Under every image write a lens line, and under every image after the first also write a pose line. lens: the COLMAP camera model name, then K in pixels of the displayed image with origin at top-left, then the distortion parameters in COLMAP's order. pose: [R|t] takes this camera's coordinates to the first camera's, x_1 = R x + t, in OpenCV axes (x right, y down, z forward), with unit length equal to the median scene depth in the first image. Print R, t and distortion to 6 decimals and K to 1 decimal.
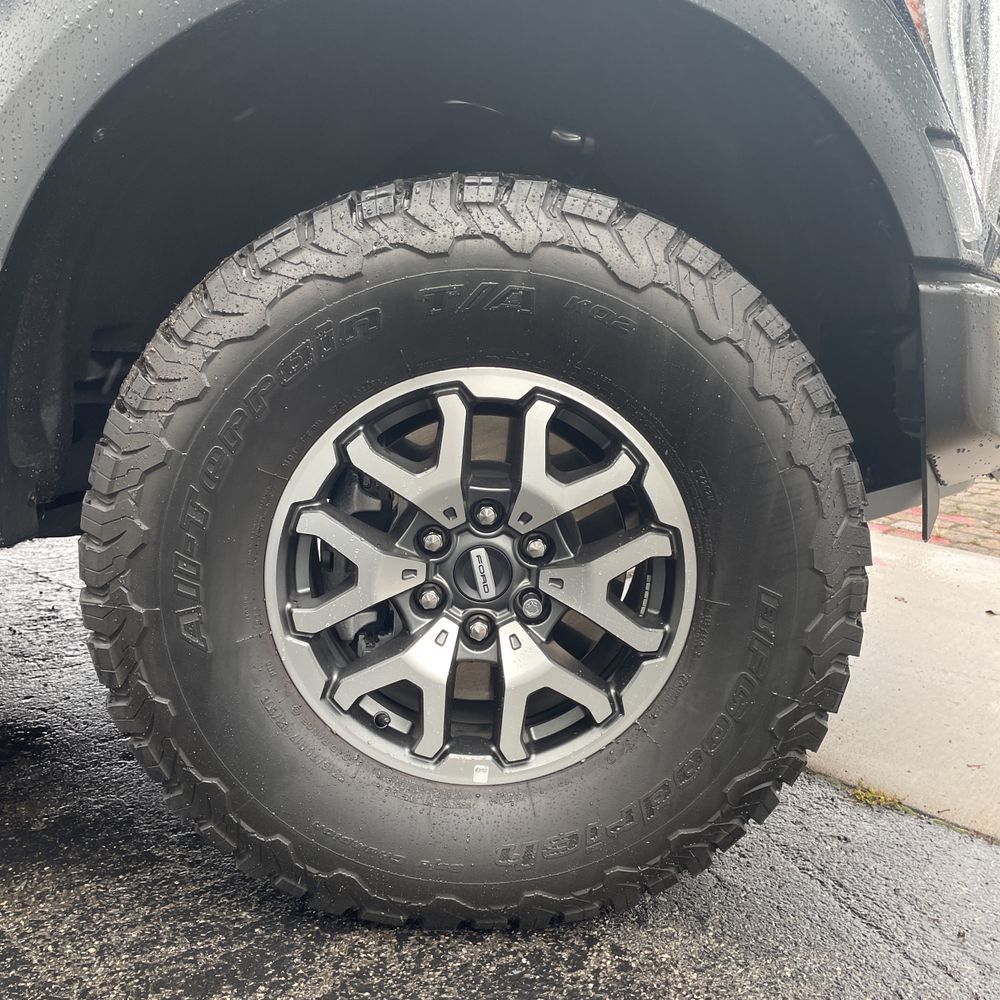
lens RADIAL K [[1022.5, 0, 529.0], [0, 1022.5, 484.0], [0, 0, 1]] dist [0.086327, -0.135997]
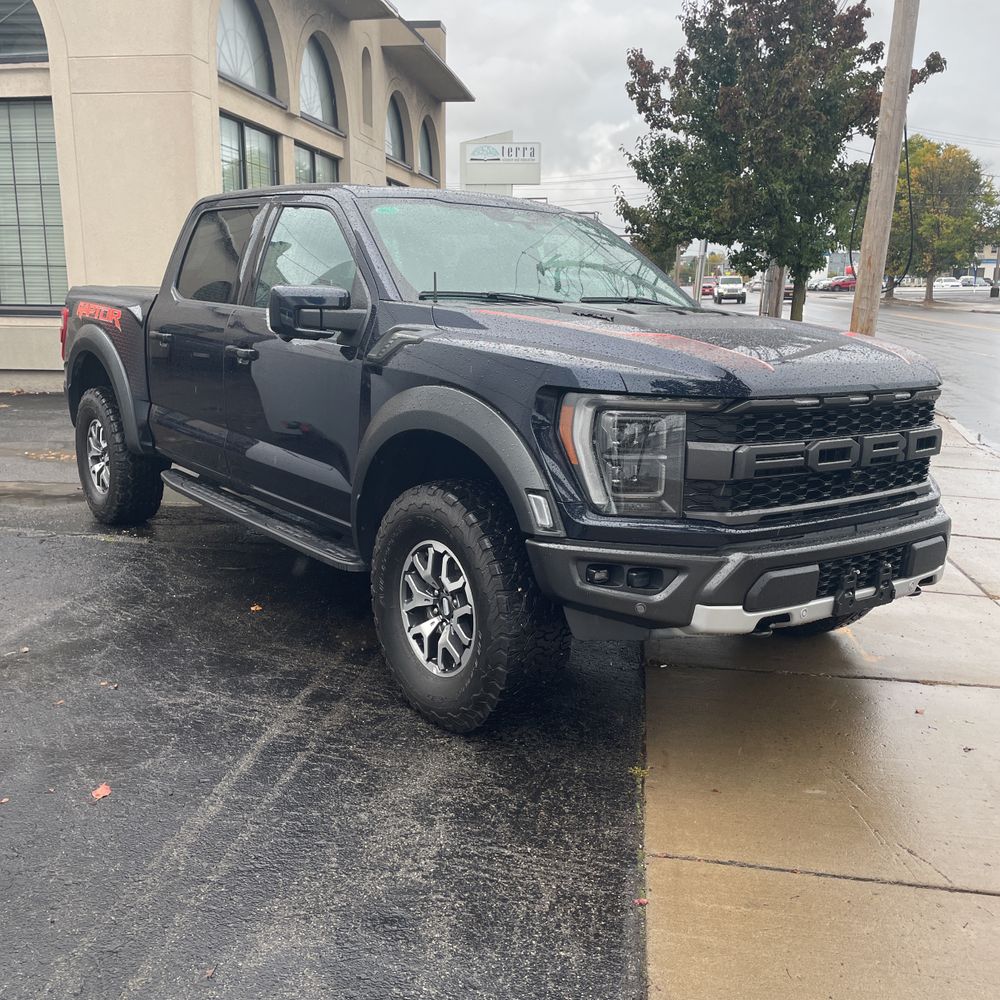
lens RADIAL K [[993.3, 0, 503.4], [0, 993.3, 510.9], [0, 0, 1]] dist [0.081316, -0.098969]
pose [[0.569903, 0.151072, -0.807706, 2.489296], [-0.155583, 0.985013, 0.074458, -0.455564], [0.806849, 0.083232, 0.584866, -0.642180]]
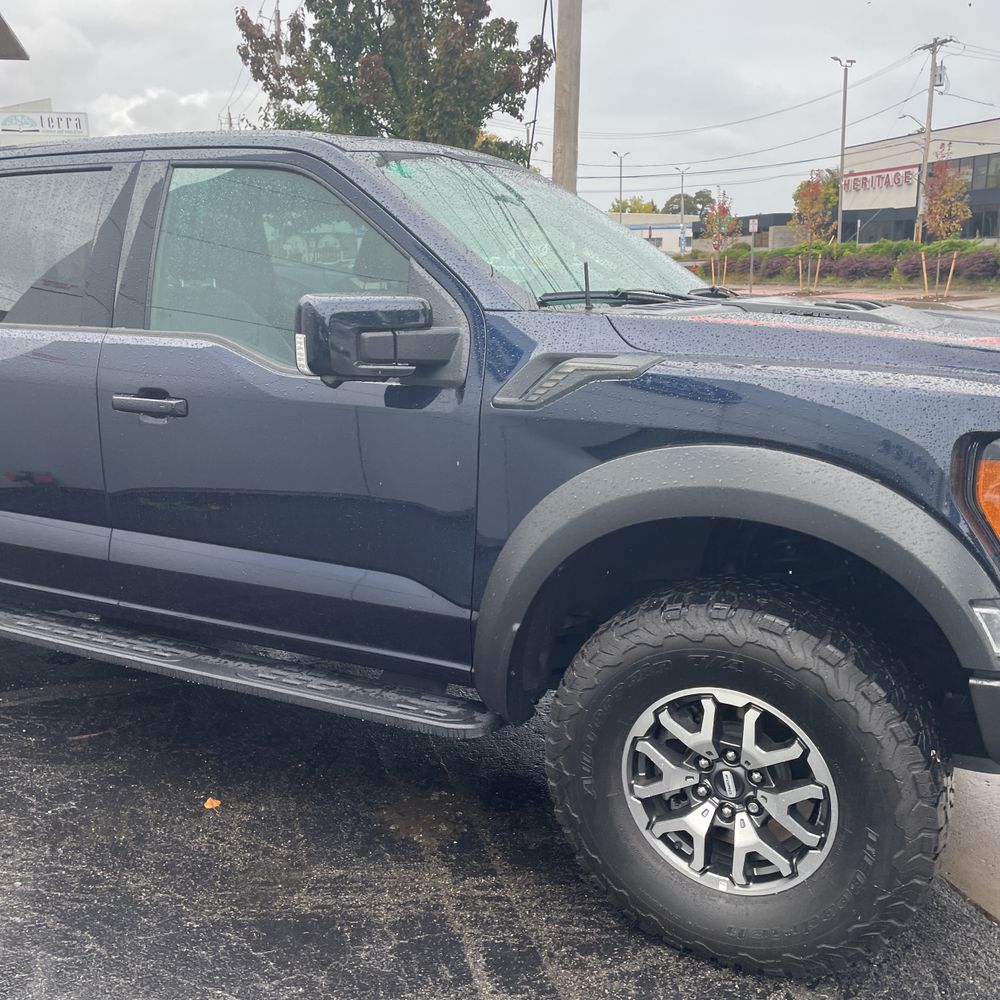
lens RADIAL K [[1015.4, 0, 476.9], [0, 1015.4, 493.1], [0, 0, 1]] dist [0.091962, -0.123384]
pose [[0.849351, 0.058280, -0.524601, 0.557548], [-0.051568, 0.998293, 0.027414, -0.510588], [0.525303, 0.003768, 0.850907, -0.945335]]
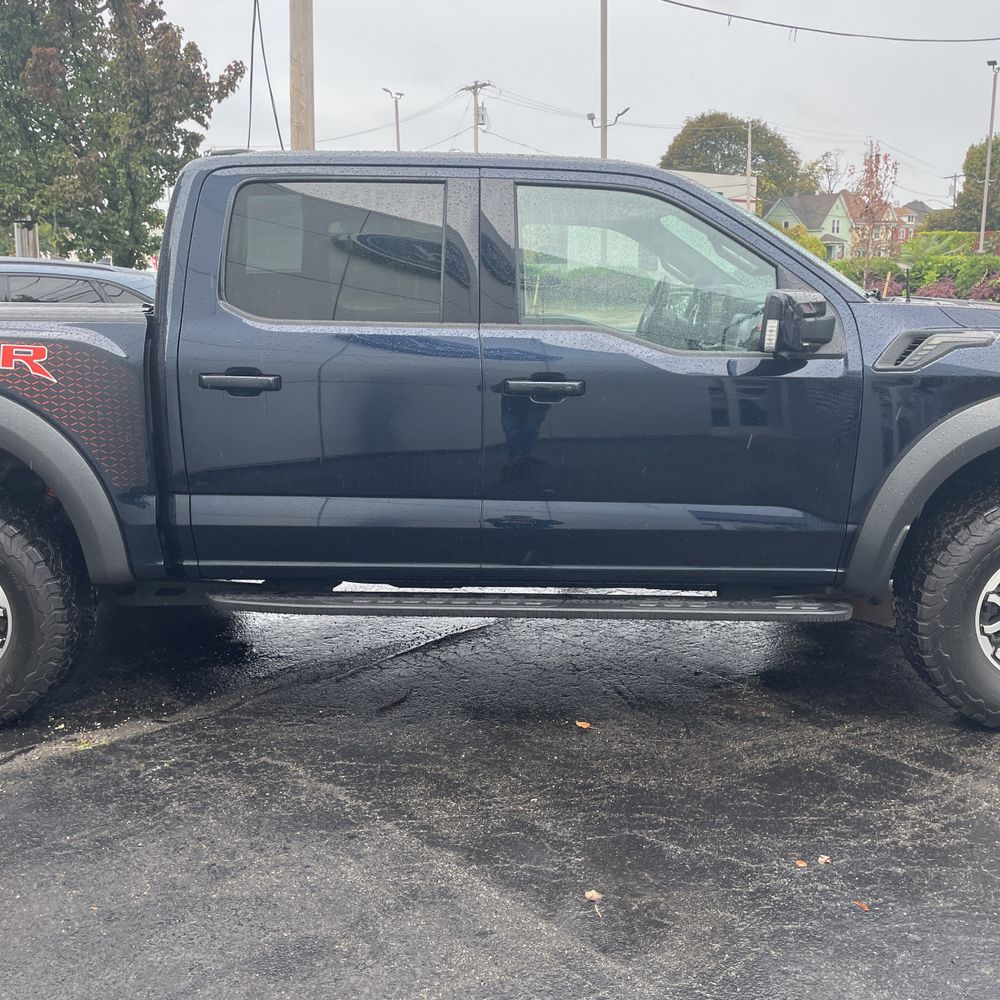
lens RADIAL K [[1018.9, 0, 505.5], [0, 1018.9, 497.6], [0, 0, 1]] dist [0.095845, -0.134860]
pose [[0.994616, -0.024848, -0.100605, -1.321750], [0.025974, 0.999614, 0.009892, -0.327666], [0.100320, -0.012451, 0.994877, -2.195843]]
